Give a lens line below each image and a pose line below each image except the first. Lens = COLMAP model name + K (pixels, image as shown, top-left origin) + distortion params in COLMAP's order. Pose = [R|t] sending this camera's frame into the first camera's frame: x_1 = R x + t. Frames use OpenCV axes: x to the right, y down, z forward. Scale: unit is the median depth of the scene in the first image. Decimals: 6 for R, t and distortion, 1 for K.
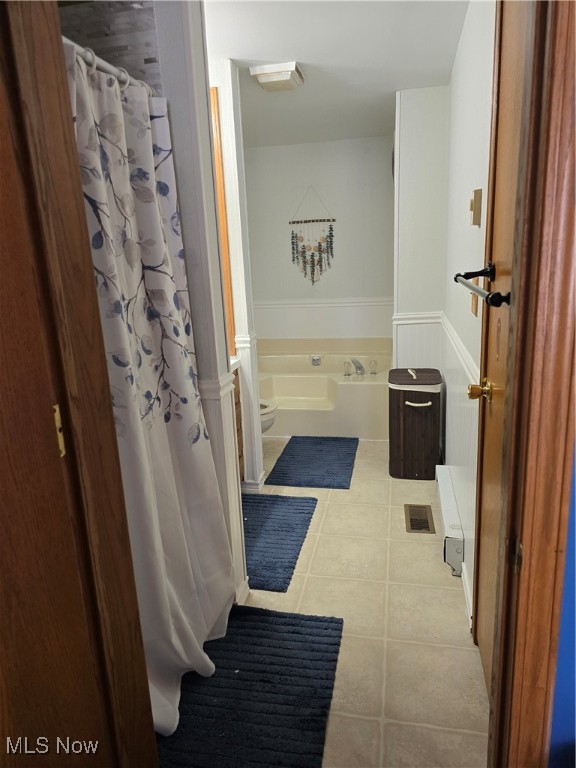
lens RADIAL K [[516.0, 0, 288.8], [0, 516.0, 382.2], [0, 0, 1]] dist [0.042652, -0.027898]
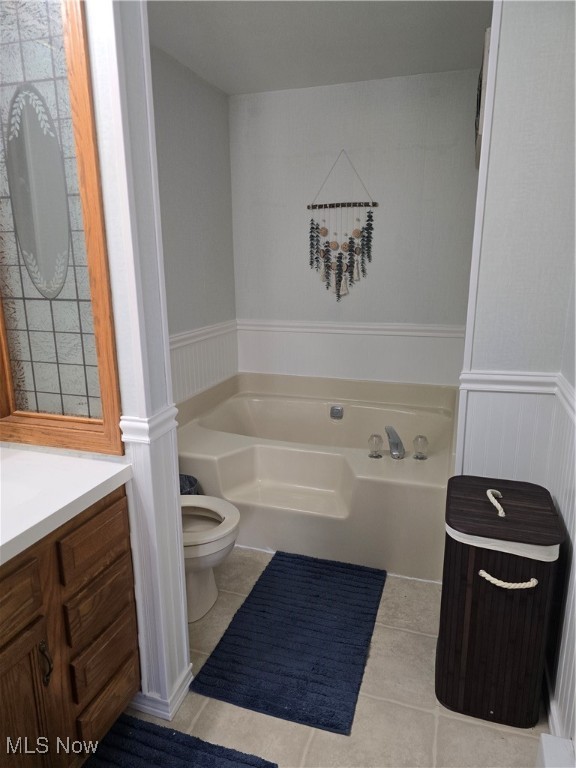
lens RADIAL K [[516.0, 0, 287.6], [0, 516.0, 382.9], [0, 0, 1]] dist [0.042652, -0.027898]
pose [[0.992462, 0.063243, -0.104973, 0.068398], [-0.063273, 0.997992, 0.003048, -0.093915], [0.104955, 0.003617, 0.994470, 0.383051]]
